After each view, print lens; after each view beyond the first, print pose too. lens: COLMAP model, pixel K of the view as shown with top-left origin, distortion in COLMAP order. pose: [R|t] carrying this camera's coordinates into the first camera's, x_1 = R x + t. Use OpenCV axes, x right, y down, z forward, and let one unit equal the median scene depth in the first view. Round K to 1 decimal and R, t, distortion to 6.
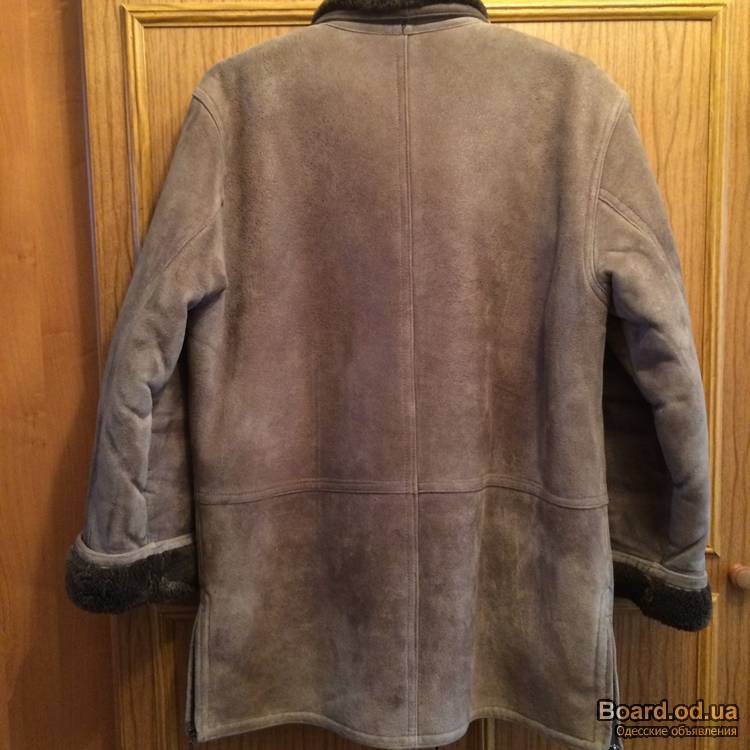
lens RADIAL K [[1028.7, 0, 374.7], [0, 1028.7, 368.1], [0, 0, 1]] dist [0.045372, 0.000000]
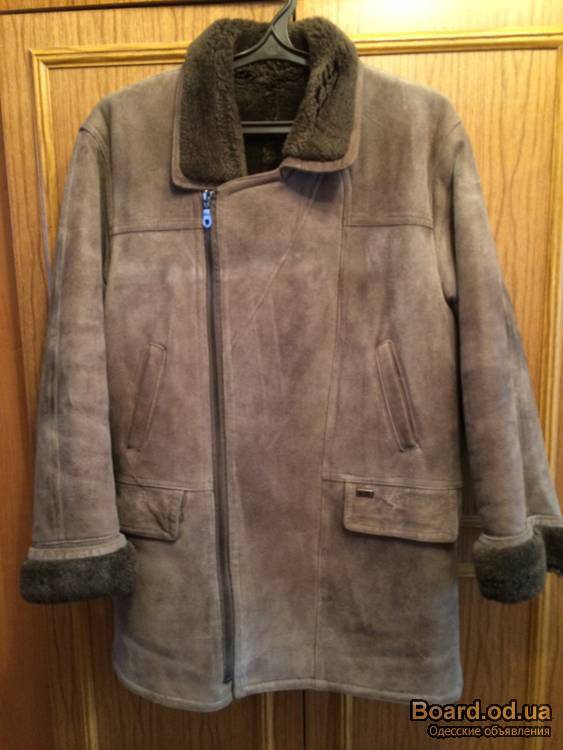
lens RADIAL K [[641.5, 0, 270.7], [0, 641.5, 362.9], [0, 0, 1]] dist [0.083997, -0.105744]
pose [[0.995559, 0.014612, -0.092997, 0.095319], [-0.011739, 0.999439, 0.031369, -0.026287], [0.093403, -0.030138, 0.995172, 0.286351]]
